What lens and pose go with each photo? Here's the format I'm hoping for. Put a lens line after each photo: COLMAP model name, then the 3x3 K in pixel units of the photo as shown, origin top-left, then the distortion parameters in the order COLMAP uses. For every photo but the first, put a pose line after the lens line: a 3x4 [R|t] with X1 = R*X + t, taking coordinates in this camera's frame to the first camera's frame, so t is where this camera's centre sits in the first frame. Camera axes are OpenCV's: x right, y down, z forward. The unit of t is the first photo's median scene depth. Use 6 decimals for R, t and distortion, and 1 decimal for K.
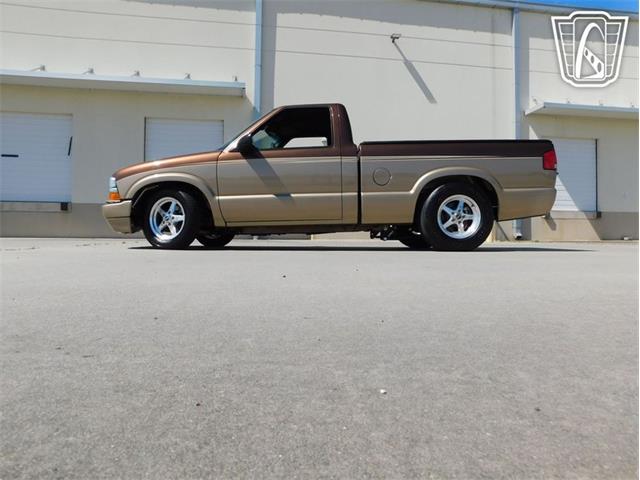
lens RADIAL K [[419.4, 0, 318.7], [0, 419.4, 233.5], [0, 0, 1]] dist [-0.069429, 0.050241]
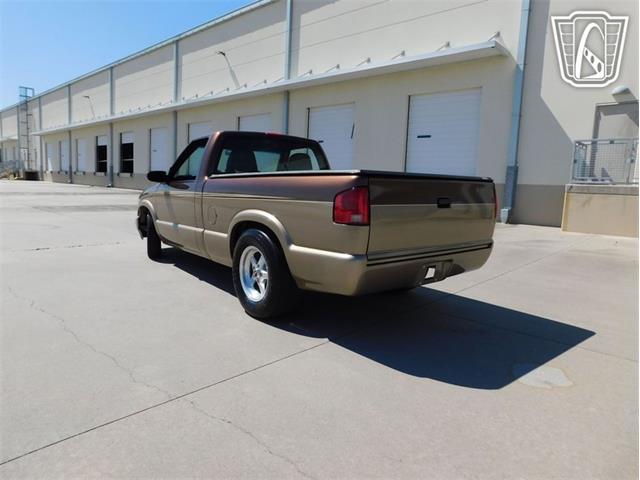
lens RADIAL K [[420.0, 0, 318.2], [0, 420.0, 230.4], [0, 0, 1]] dist [-0.084151, 0.068569]
pose [[0.623262, 0.102780, -0.775230, 0.991661], [-0.024787, 0.993424, 0.111780, -0.207299], [0.781621, -0.050453, 0.621710, 0.591615]]
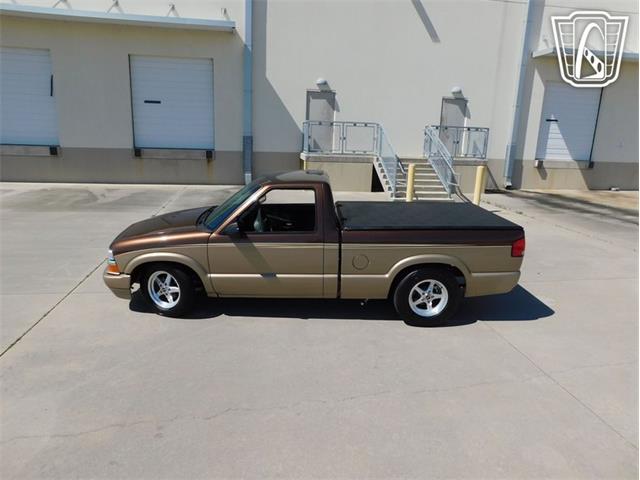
lens RADIAL K [[419.4, 0, 318.7], [0, 419.4, 233.5], [0, 0, 1]] dist [-0.069429, 0.050241]
pose [[0.999564, 0.024925, 0.015816, 0.022516], [-0.028033, 0.969357, 0.244050, -0.457366], [-0.009249, -0.244387, 0.969634, -0.030910]]
